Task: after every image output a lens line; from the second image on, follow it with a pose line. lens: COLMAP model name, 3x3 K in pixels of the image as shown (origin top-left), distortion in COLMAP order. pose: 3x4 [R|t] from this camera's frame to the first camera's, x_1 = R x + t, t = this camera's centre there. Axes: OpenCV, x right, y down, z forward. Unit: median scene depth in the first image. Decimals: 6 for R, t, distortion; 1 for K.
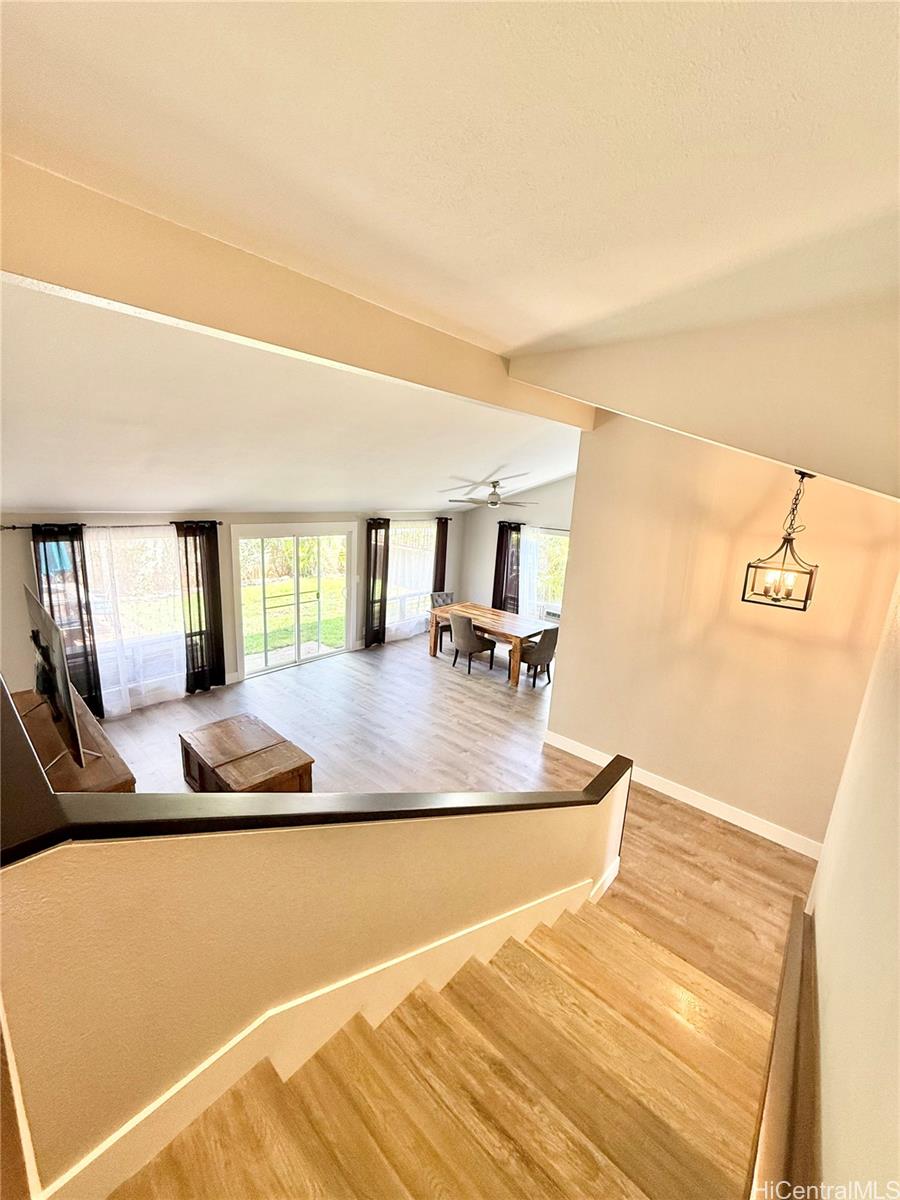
lens RADIAL K [[479.0, 0, 448.9], [0, 479.0, 596.1], [0, 0, 1]] dist [0.003316, 0.000602]
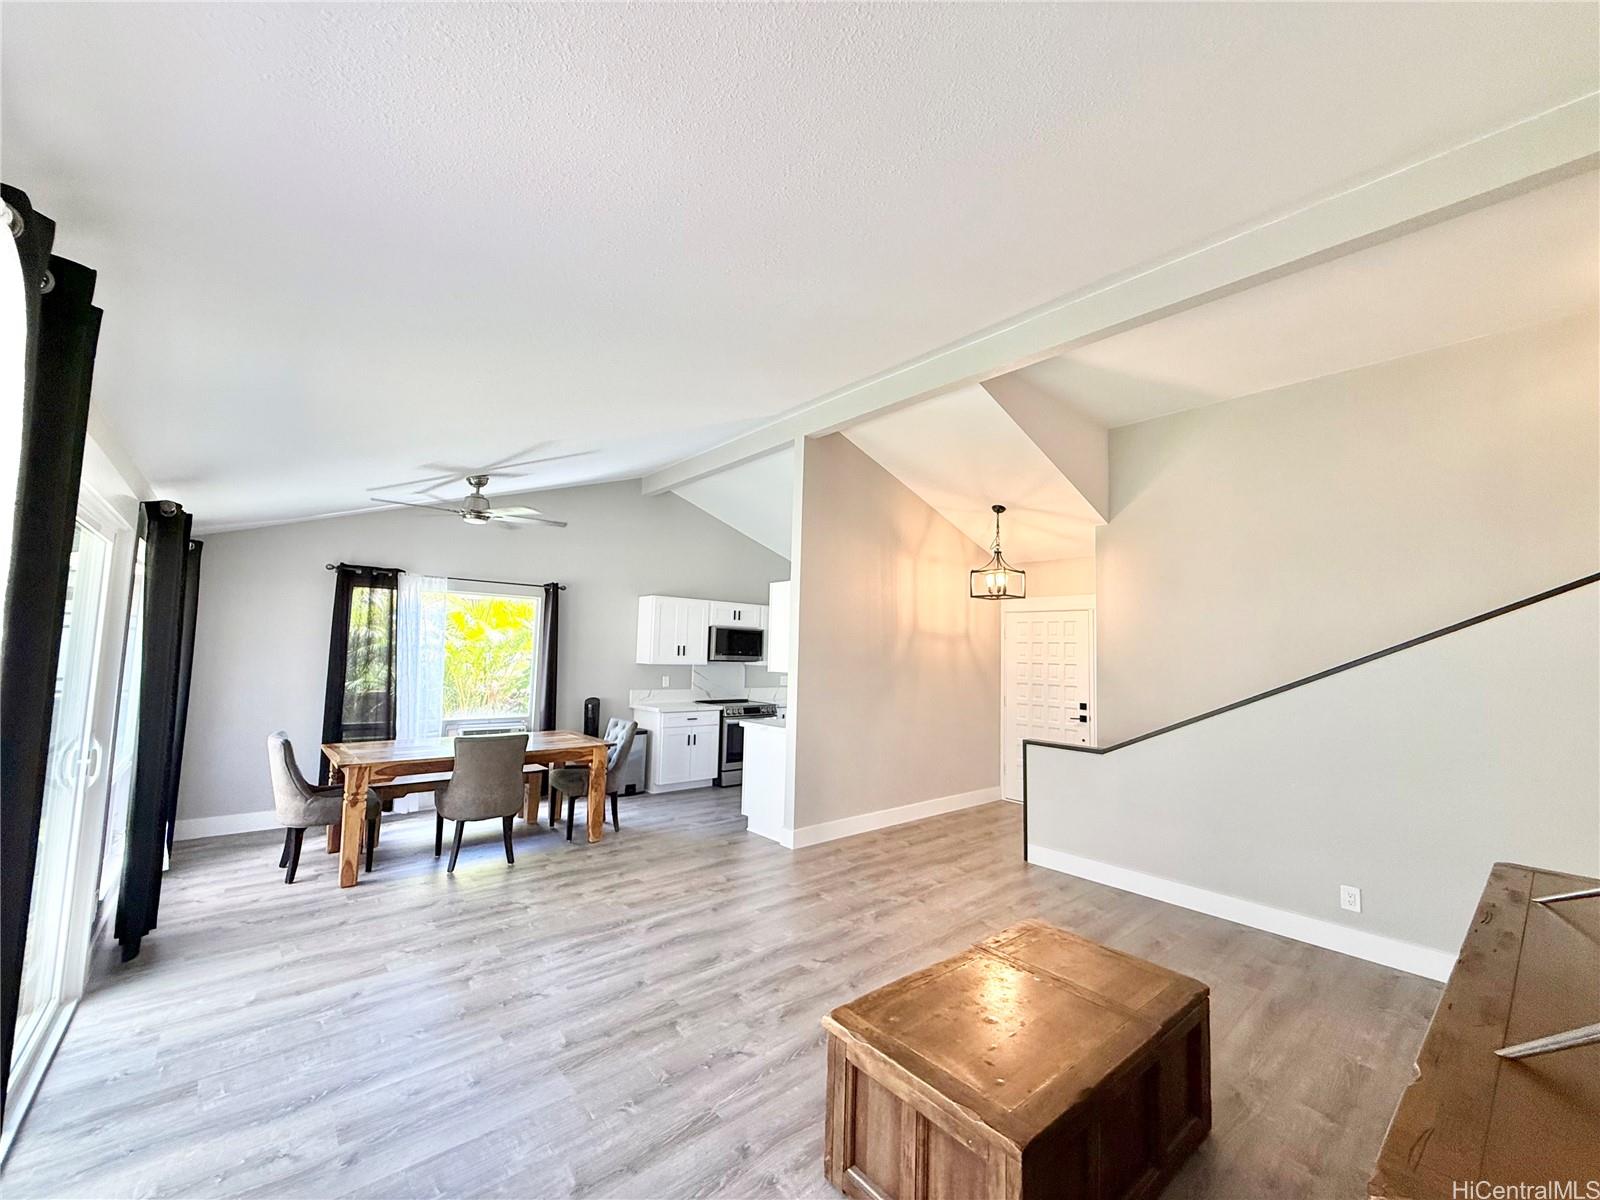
lens RADIAL K [[638.6, 0, 797.7], [0, 638.6, 605.9], [0, 0, 1]] dist [0.003316, 0.000602]
pose [[0.128431, 0.023476, 0.991441, -0.603075], [0.201767, 0.978192, -0.049299, 0.004925], [-0.970977, 0.206371, 0.120893, 0.671544]]
